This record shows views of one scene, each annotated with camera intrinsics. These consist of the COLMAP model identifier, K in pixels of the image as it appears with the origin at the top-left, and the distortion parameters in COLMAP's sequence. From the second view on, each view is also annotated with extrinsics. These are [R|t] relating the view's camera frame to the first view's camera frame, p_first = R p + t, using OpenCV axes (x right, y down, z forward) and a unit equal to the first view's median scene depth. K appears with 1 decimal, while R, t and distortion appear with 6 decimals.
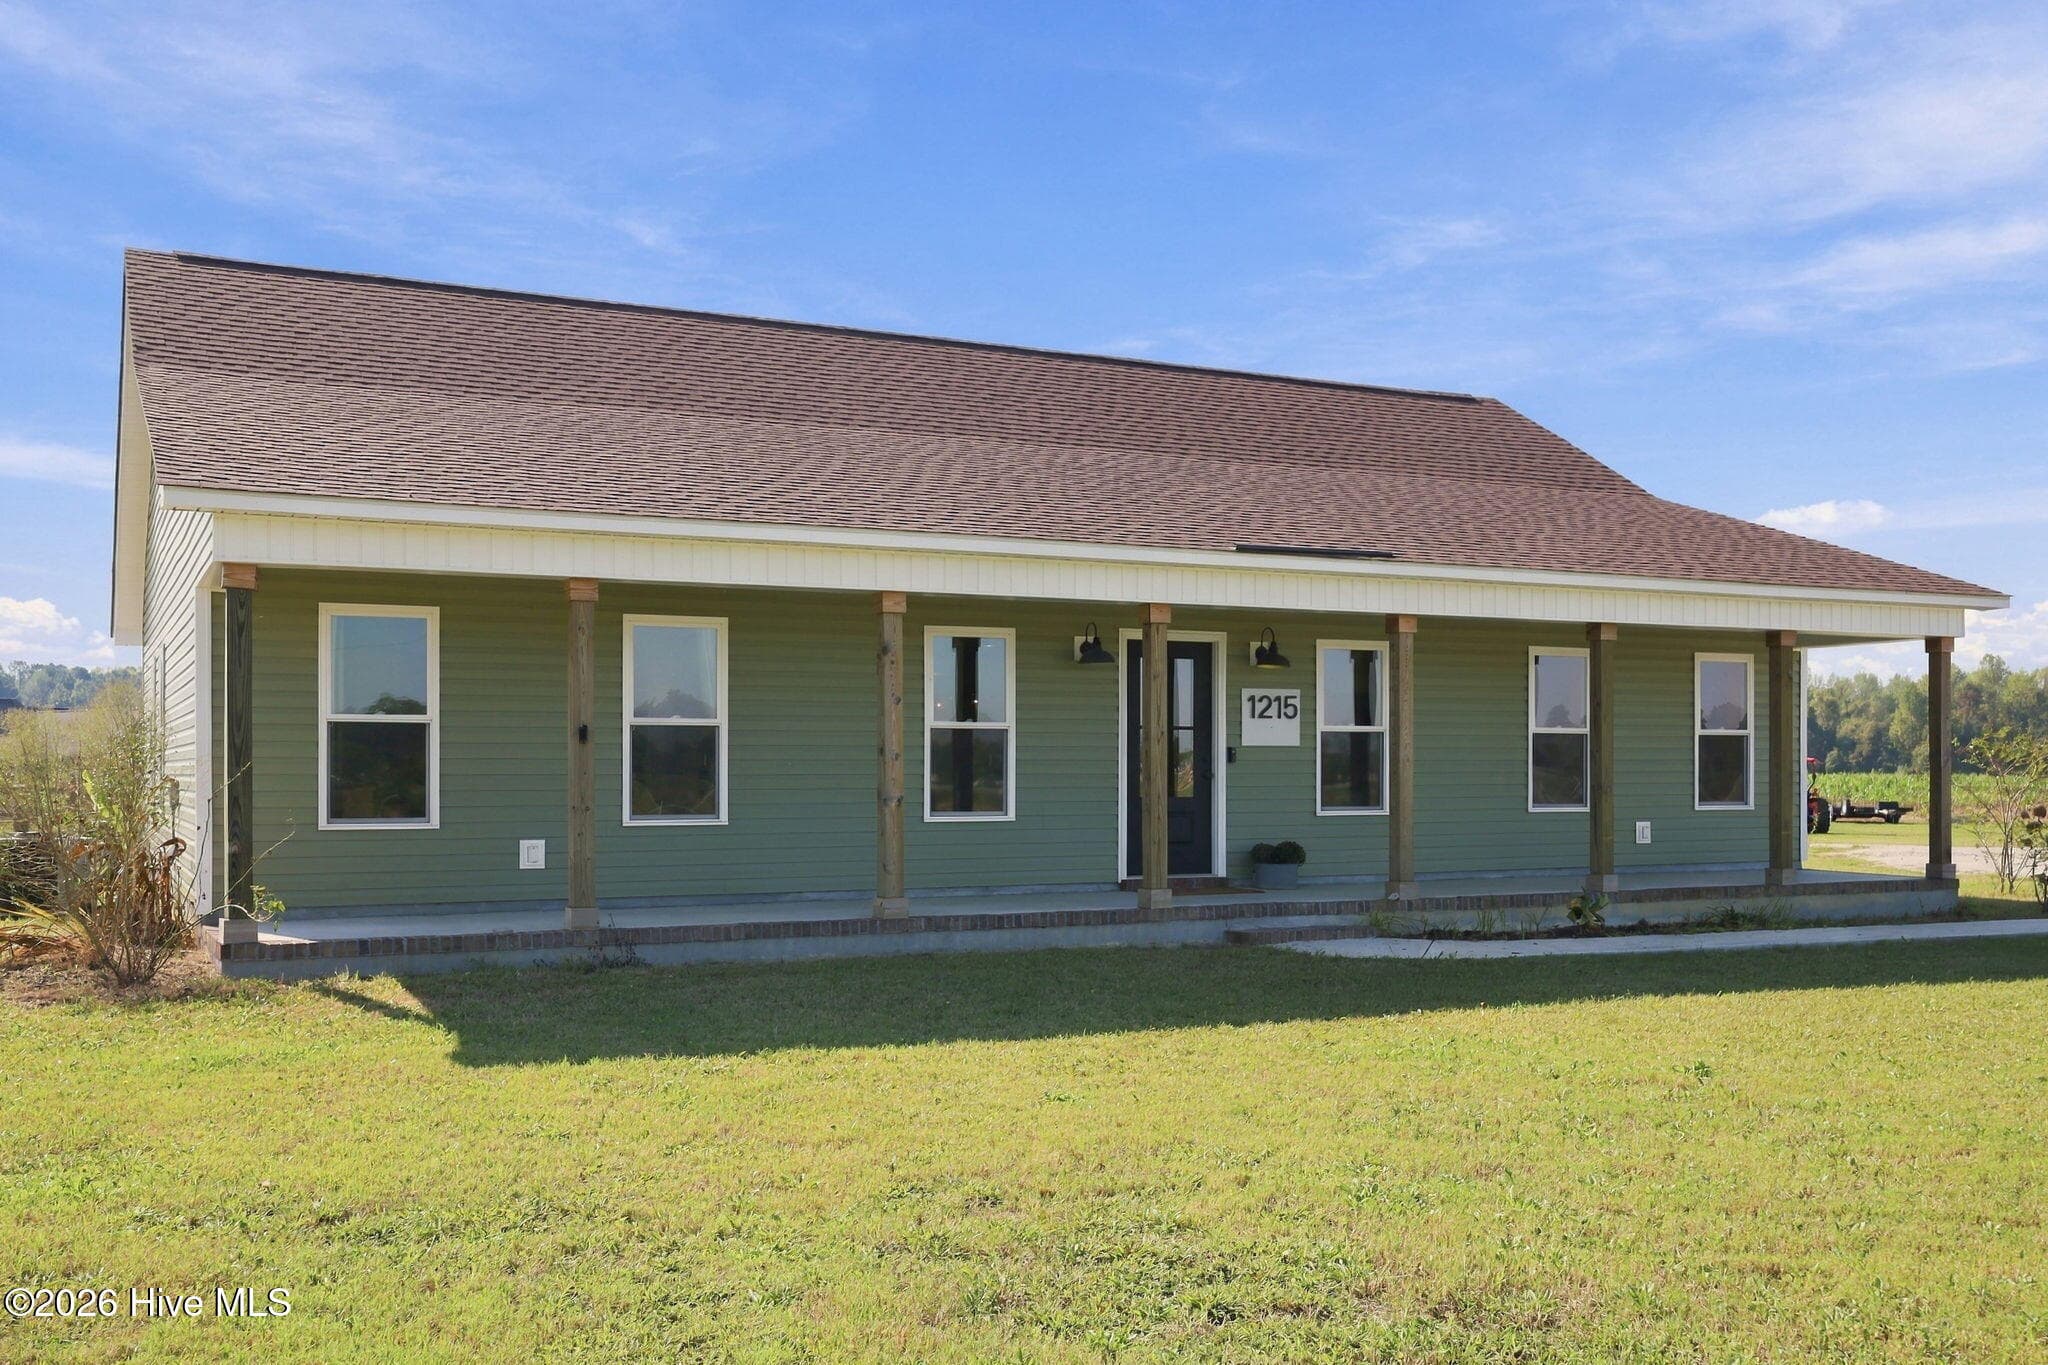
lens RADIAL K [[1917.3, 0, 974.9], [0, 1917.3, 763.3], [0, 0, 1]] dist [-0.008946, -0.009935]
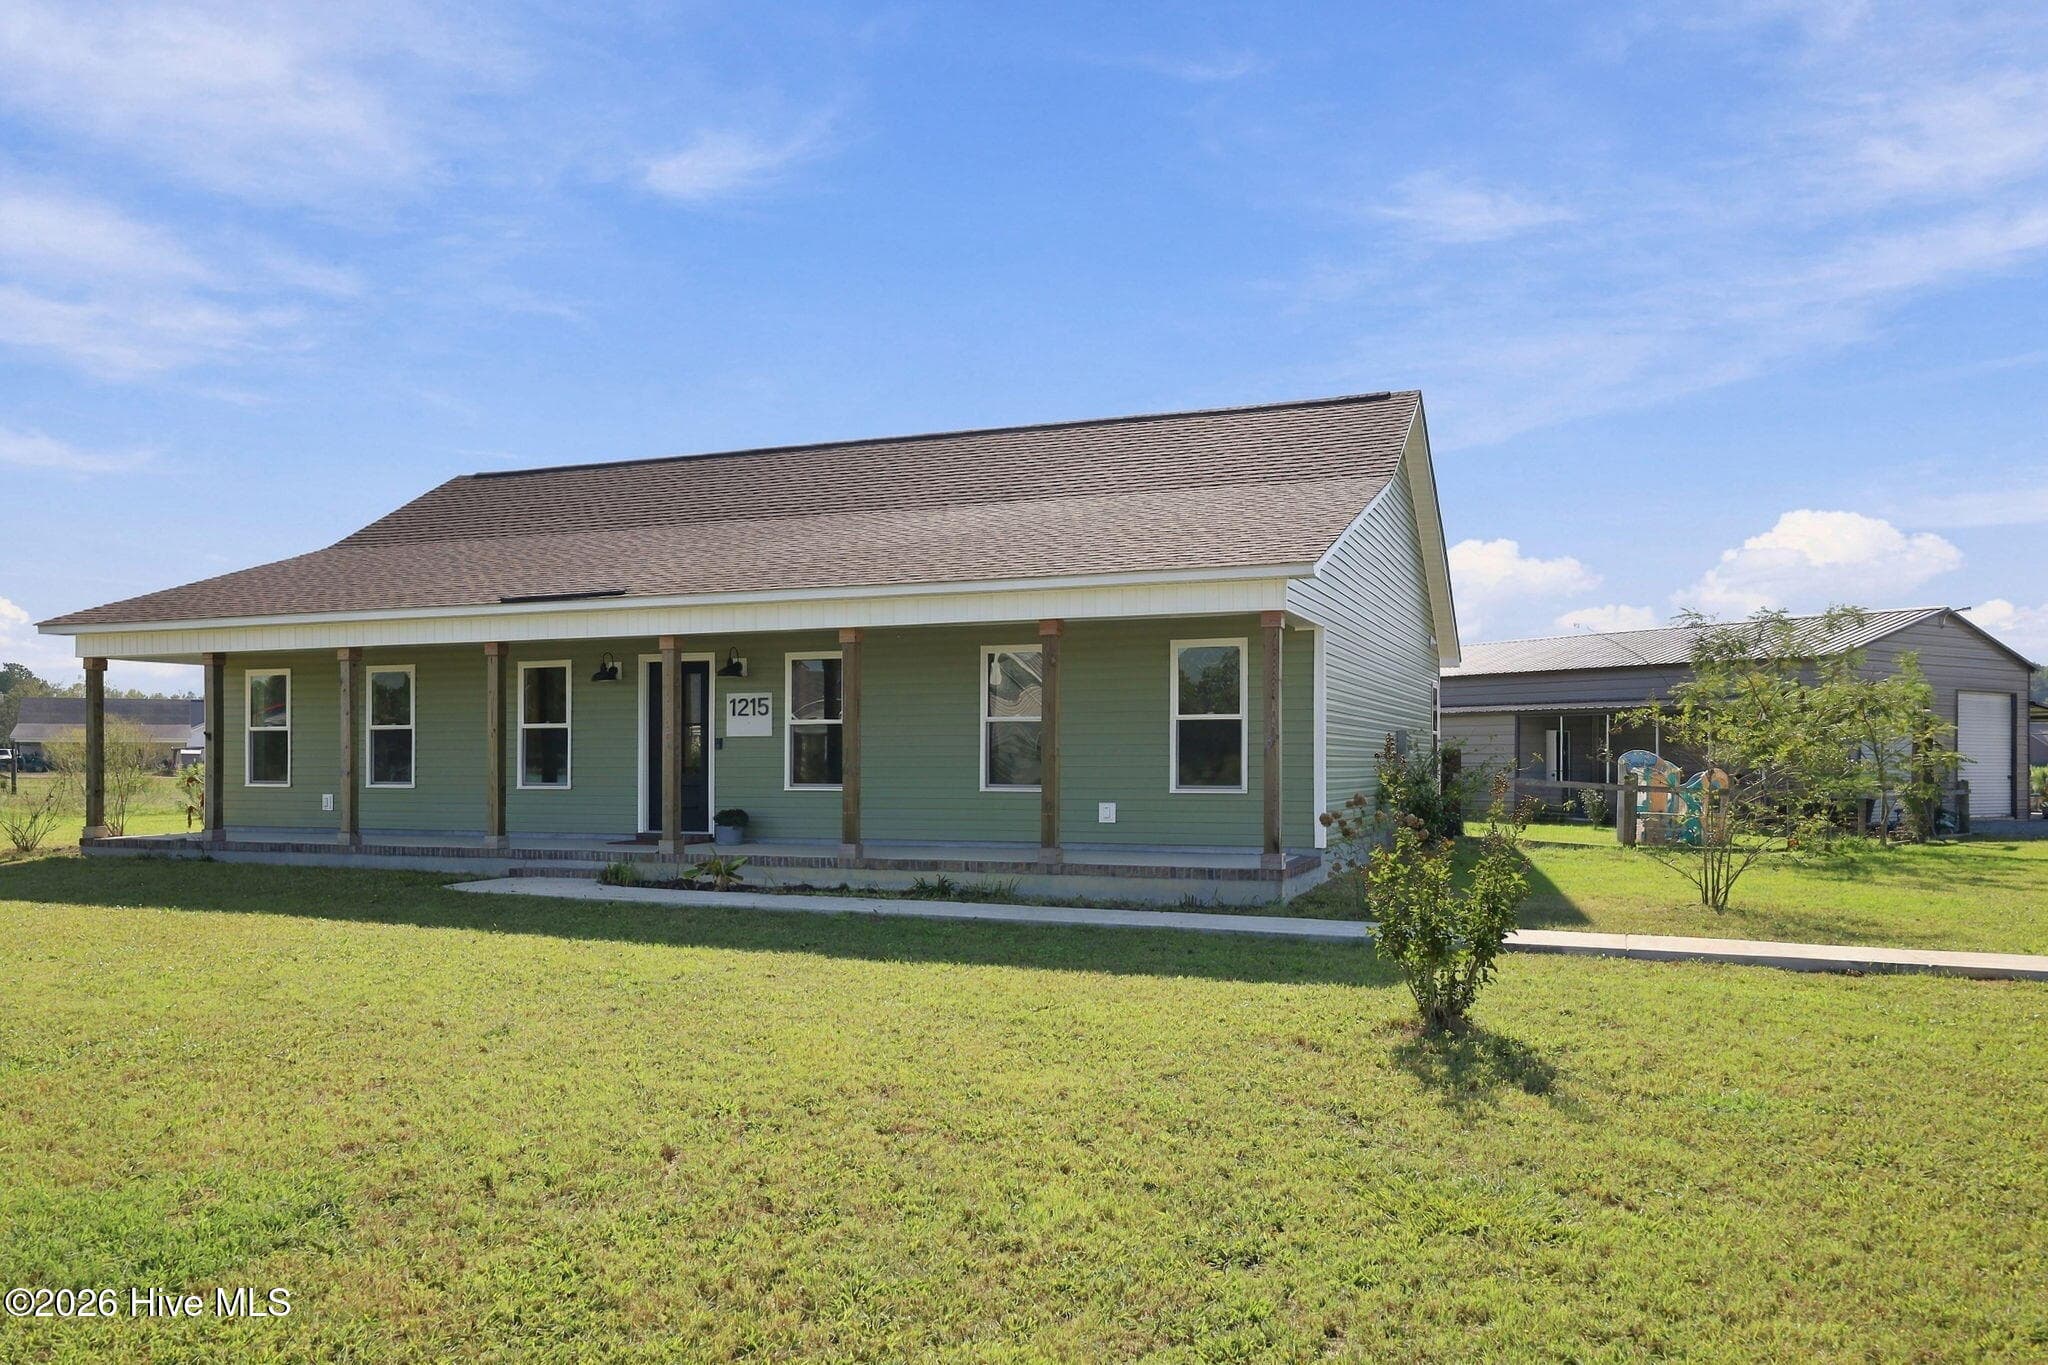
lens RADIAL K [[1505.9, 0, 999.6], [0, 1505.9, 755.7], [0, 0, 1]] dist [-0.000662, -0.000266]
pose [[0.676118, -0.000163, -0.736794, 1.041337], [0.004402, 0.999983, 0.003819, 0.000968], [0.736780, -0.005825, 0.676107, 0.432822]]
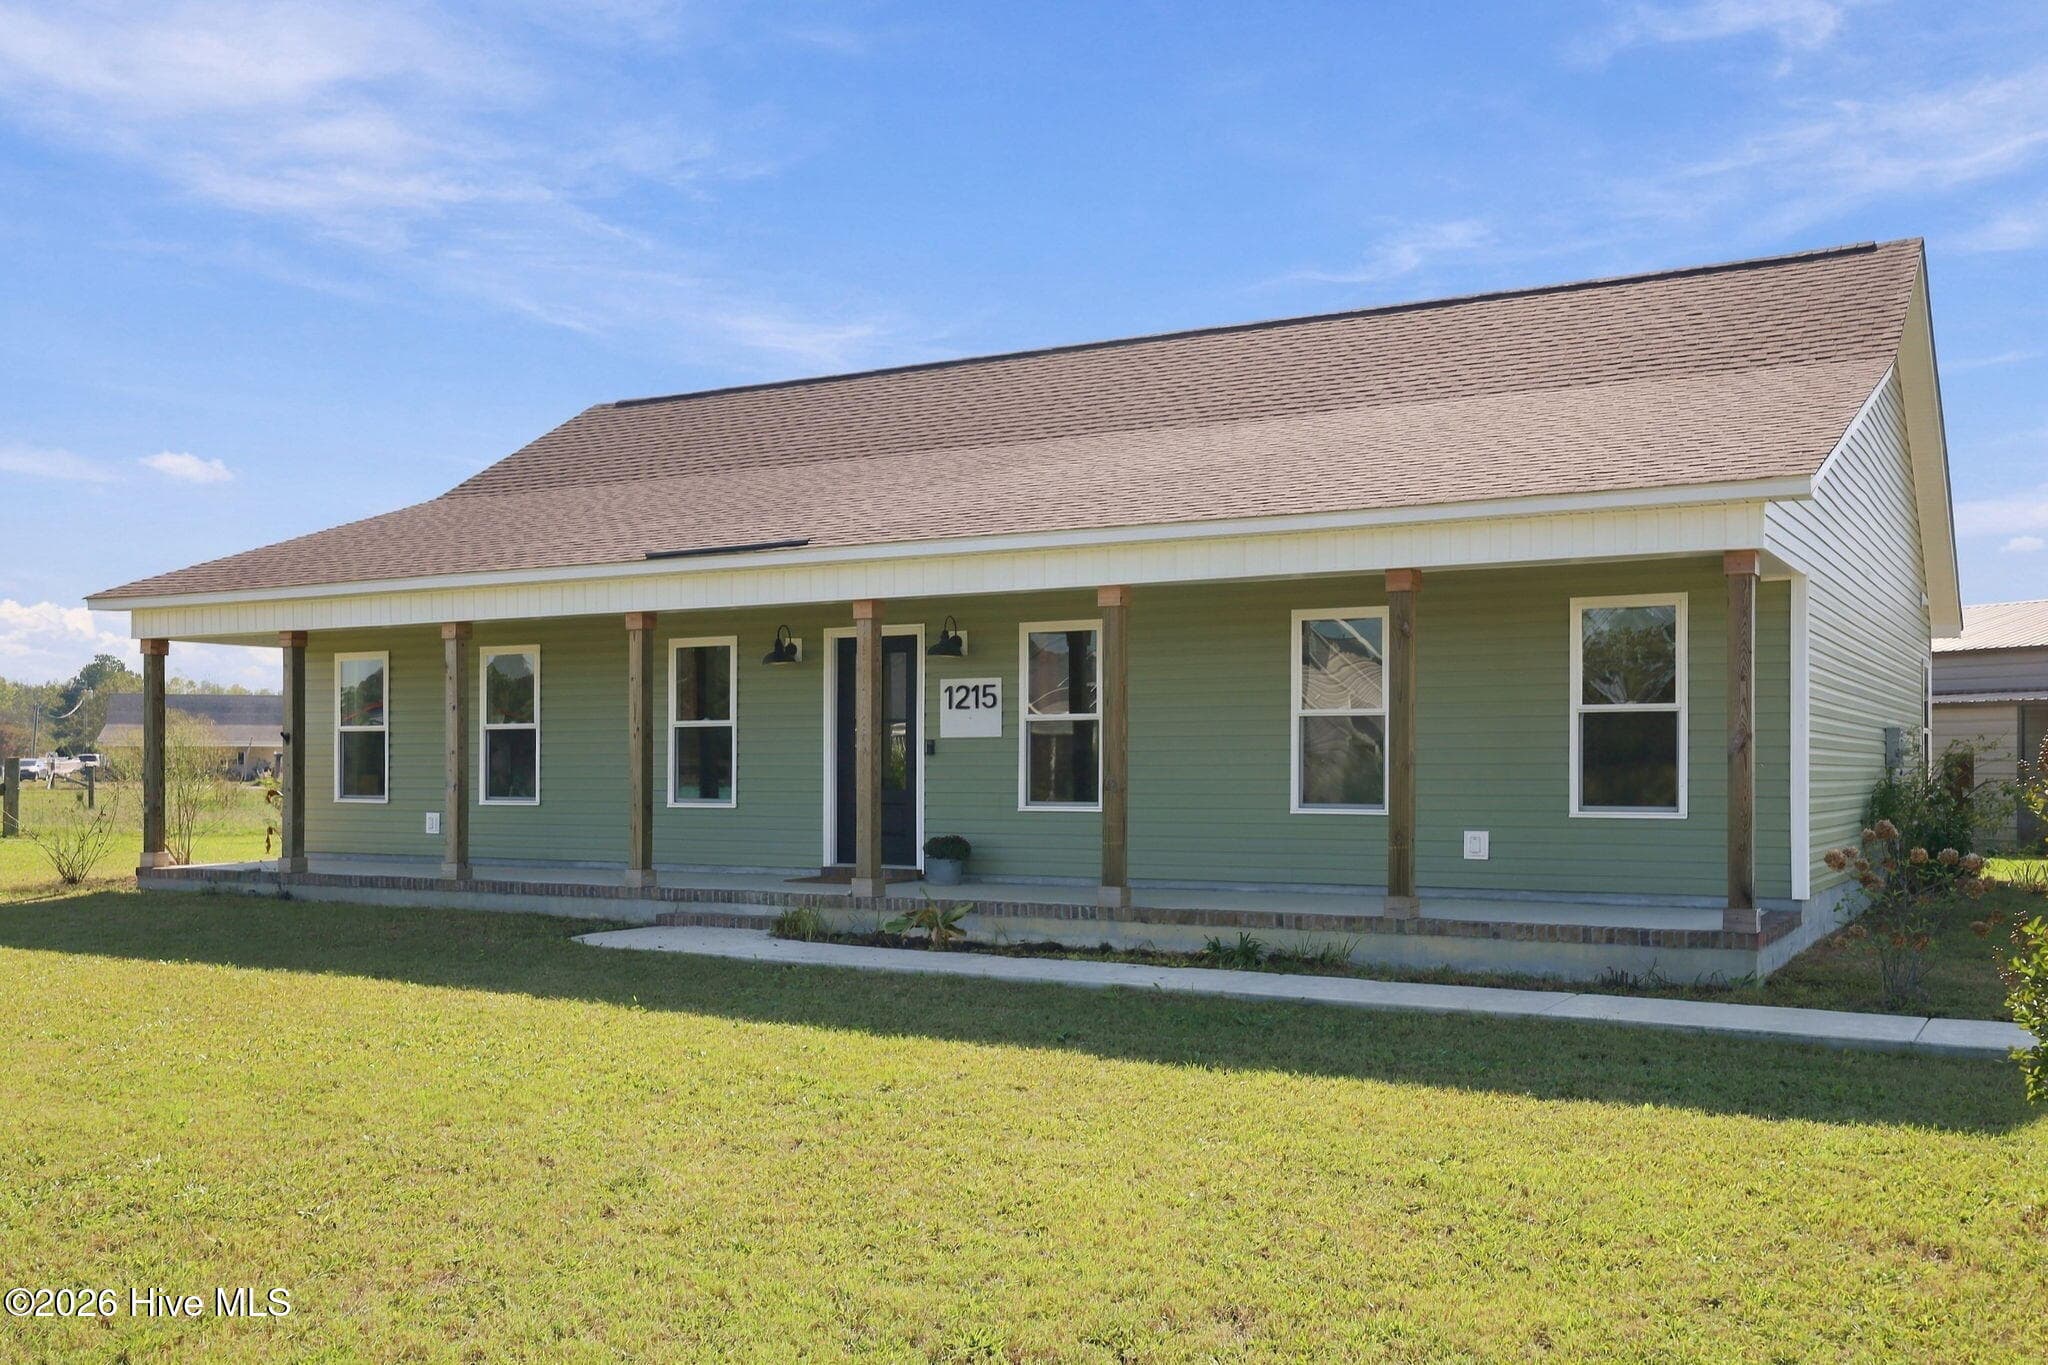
lens RADIAL K [[1917.3, 0, 974.9], [0, 1917.3, 763.3], [0, 0, 1]] dist [-0.008946, -0.009935]
pose [[0.555639, 0.000421, -0.831424, 0.969639], [0.004416, 0.999984, 0.003458, 0.000748], [0.831412, -0.005594, 0.555628, 0.468675]]
